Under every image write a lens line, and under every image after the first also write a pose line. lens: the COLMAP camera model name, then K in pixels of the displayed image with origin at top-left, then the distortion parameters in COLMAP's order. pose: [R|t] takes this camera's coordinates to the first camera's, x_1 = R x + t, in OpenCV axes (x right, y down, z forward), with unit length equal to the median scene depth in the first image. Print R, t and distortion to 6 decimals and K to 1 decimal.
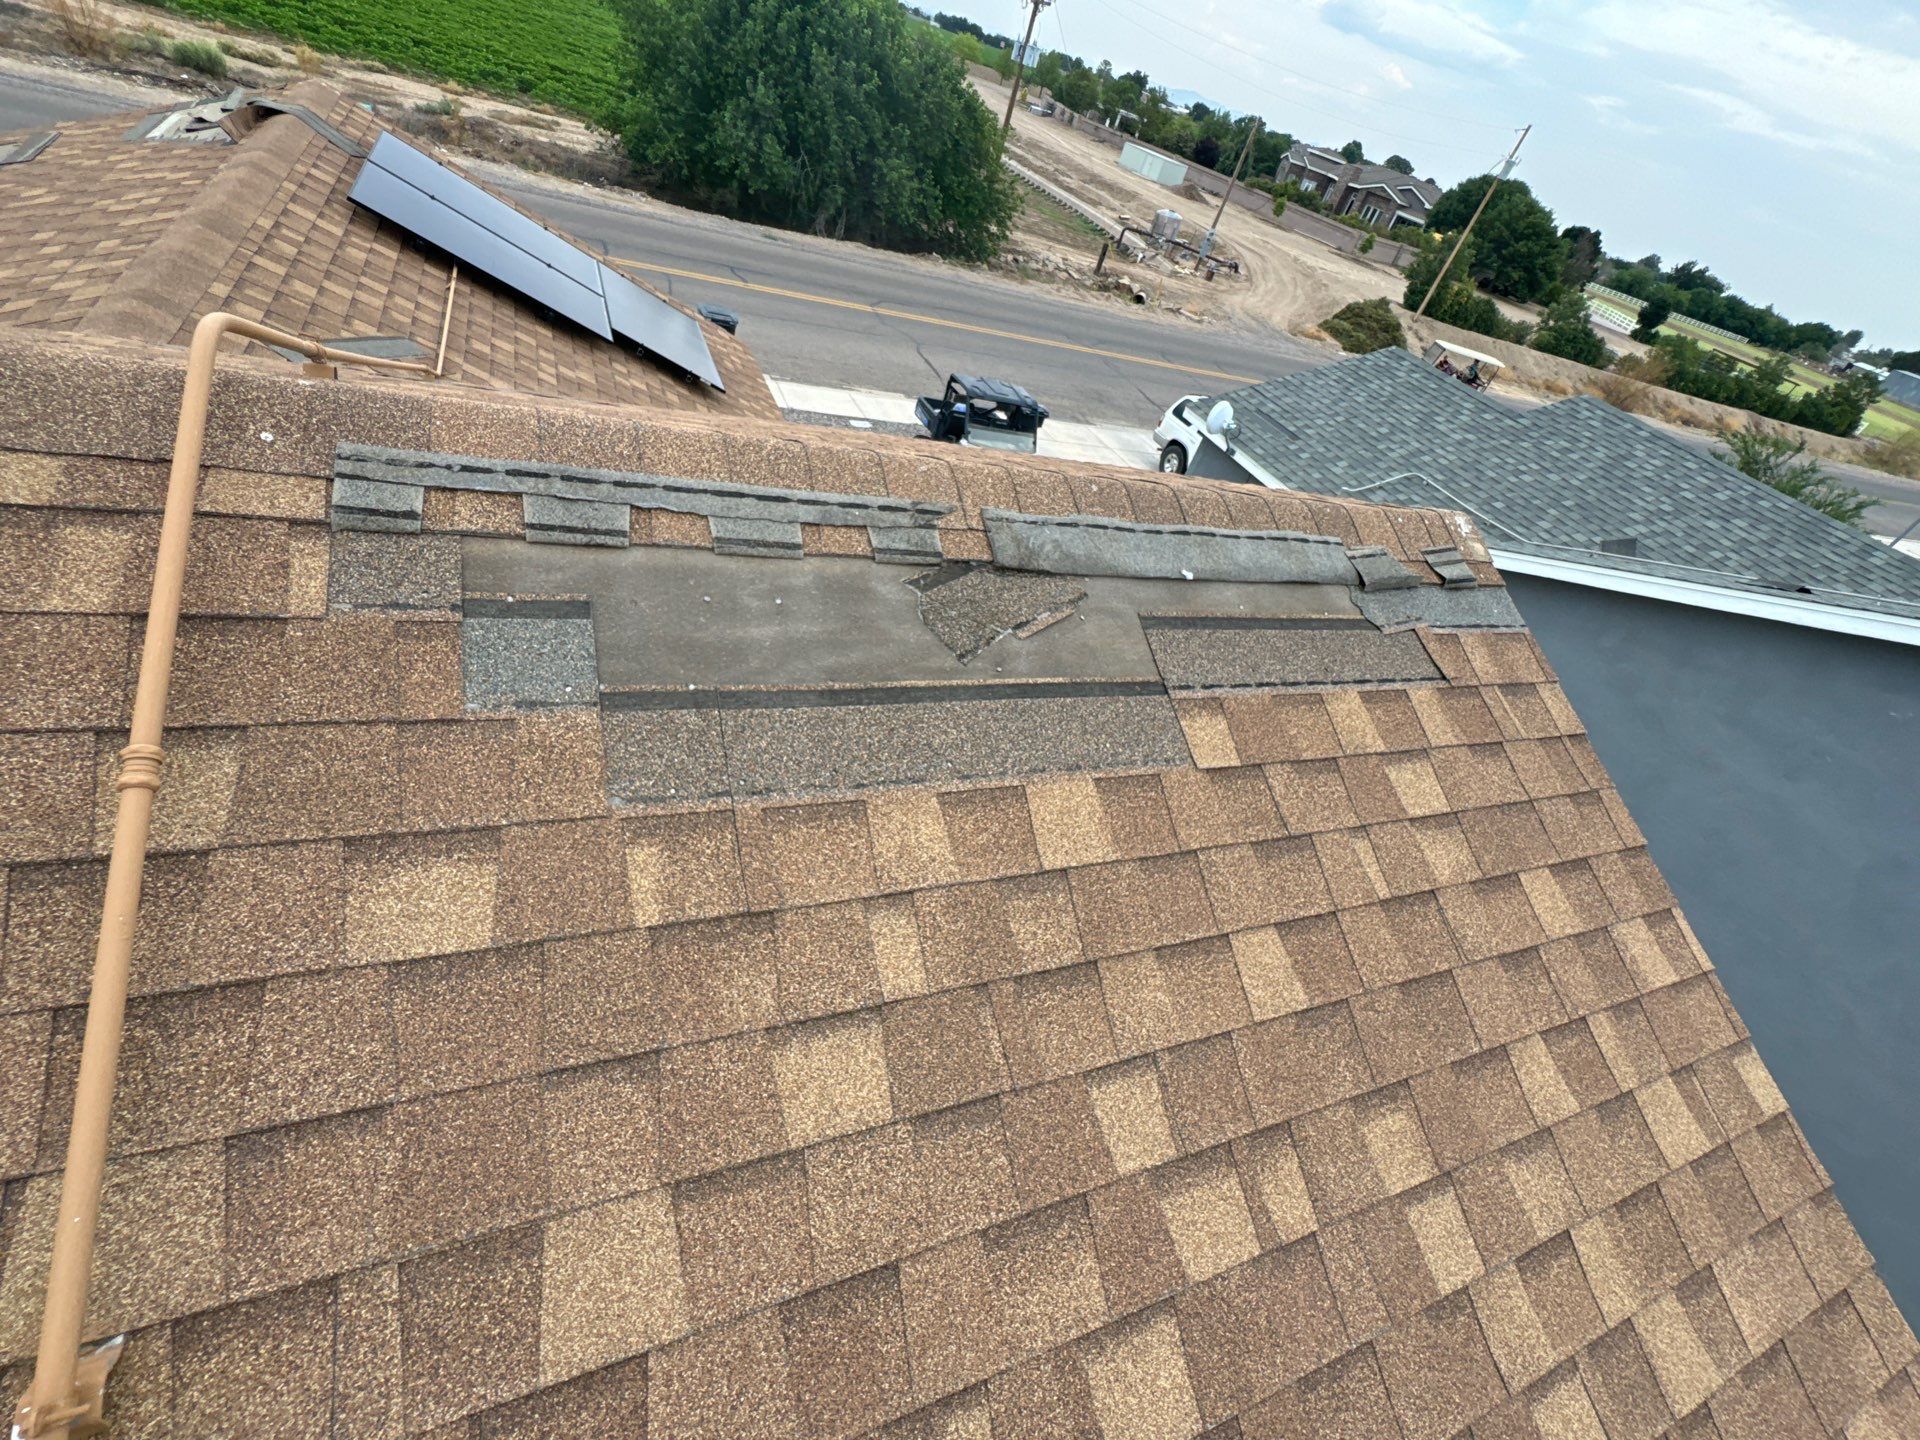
lens RADIAL K [[838.1, 0, 953.5], [0, 838.1, 720.1], [0, 0, 1]] dist [-0.002504, -0.000098]
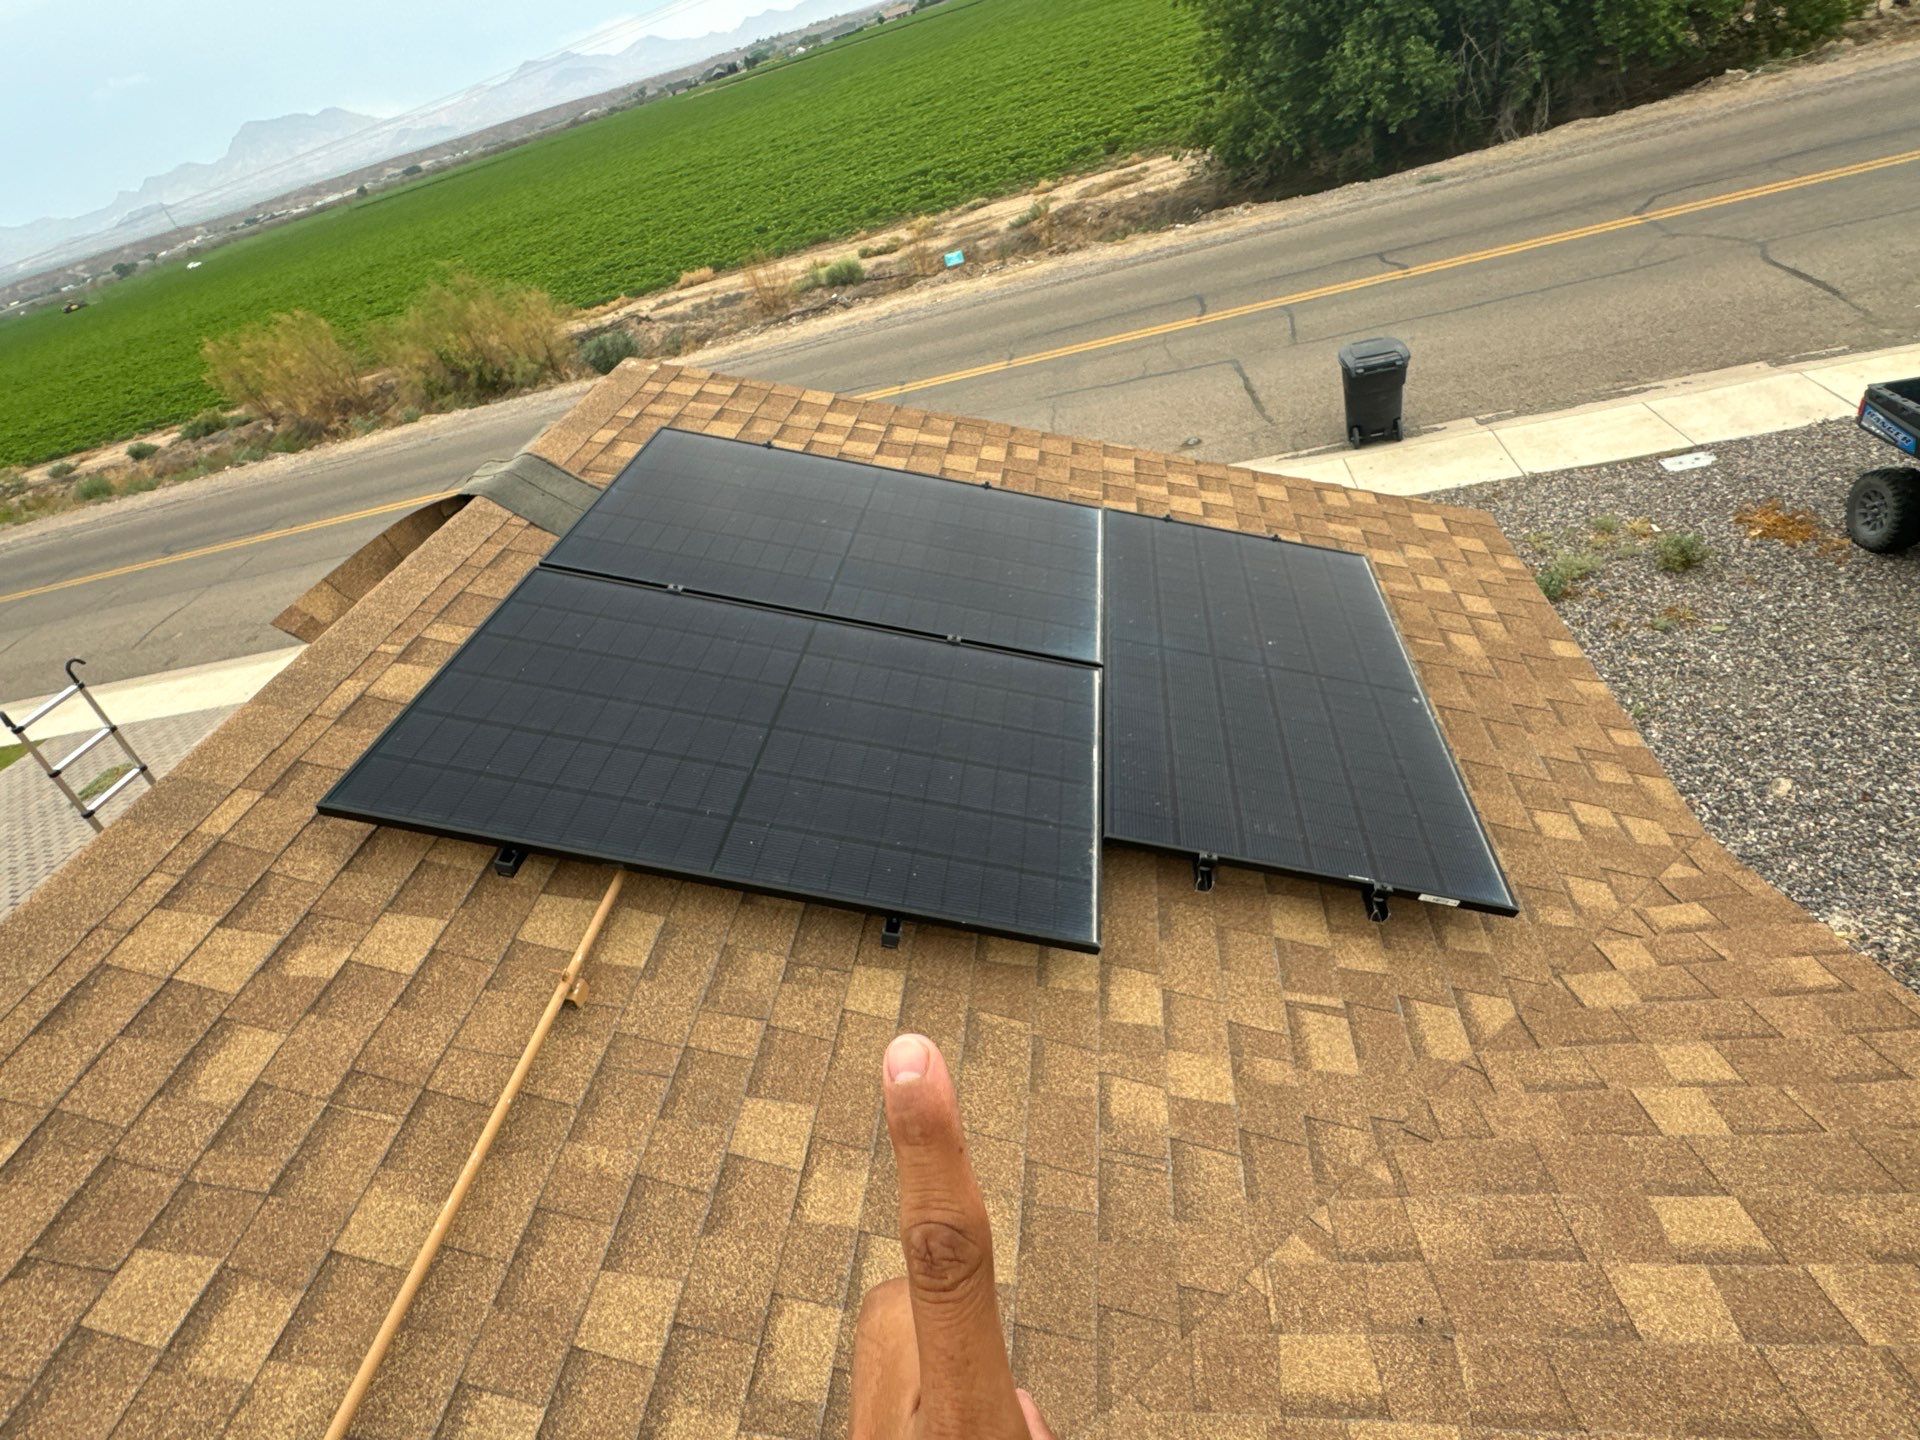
lens RADIAL K [[935.1, 0, 957.1], [0, 935.1, 724.7], [0, 0, 1]] dist [0.000597, -0.000836]
pose [[0.750224, -0.098331, -0.653831, -0.048324], [0.076867, 0.995145, -0.061462, -0.106028], [0.656700, -0.004148, 0.754140, 0.153118]]
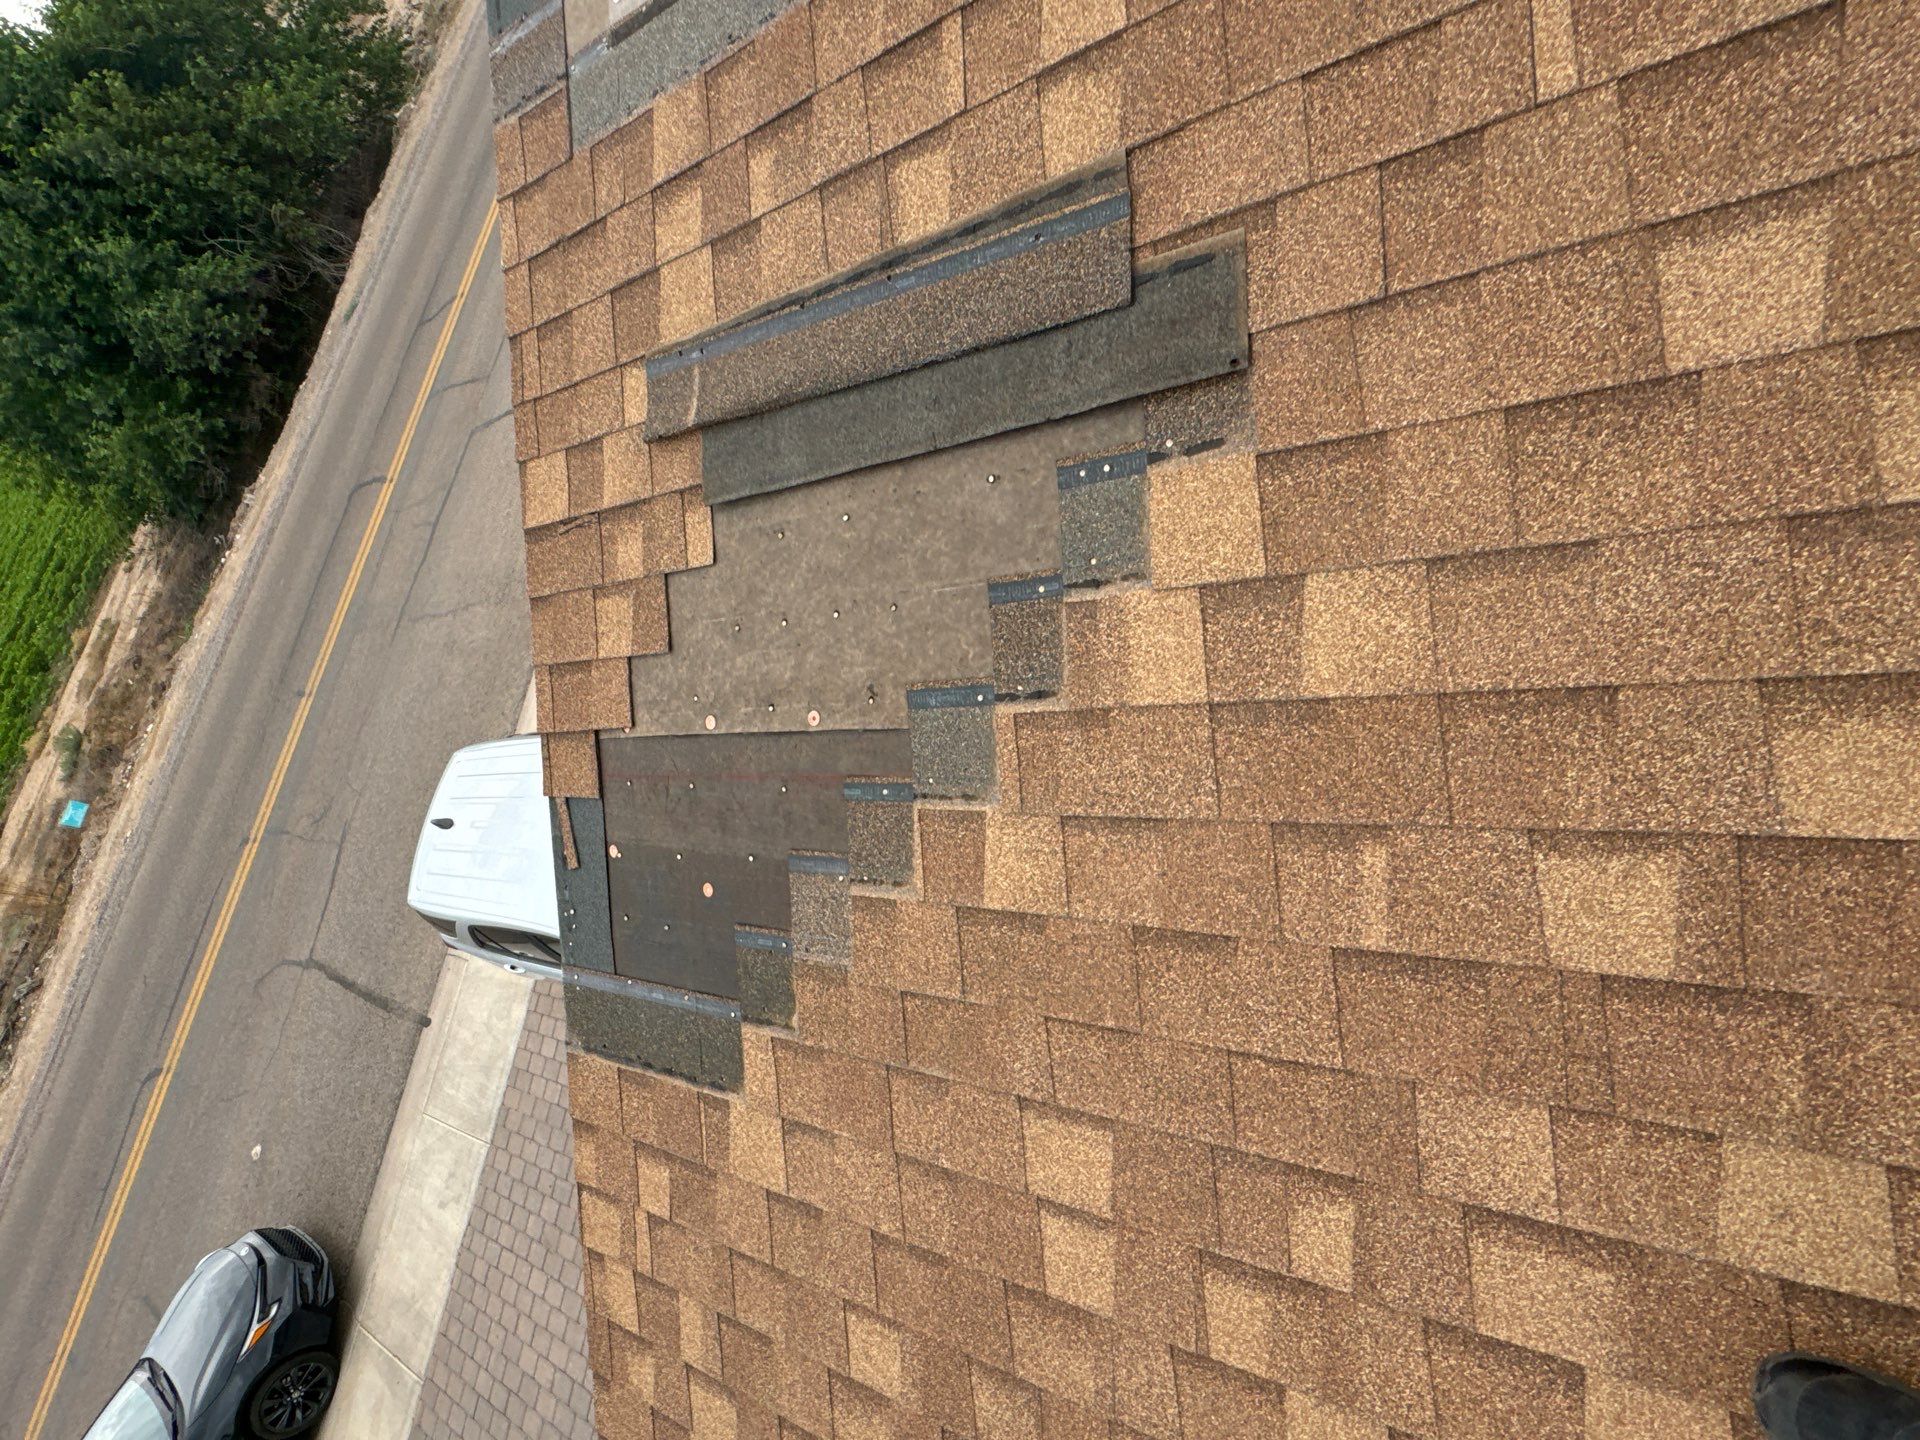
lens RADIAL K [[934.9, 0, 966.7], [0, 934.9, 709.2], [0, 0, 1]] dist [-0.003141, 0.000582]
pose [[0.282789, -0.943002, -0.175436, -0.216979], [0.953606, 0.256708, 0.157281, -0.131844], [-0.103280, -0.211774, 0.971846, 0.149515]]
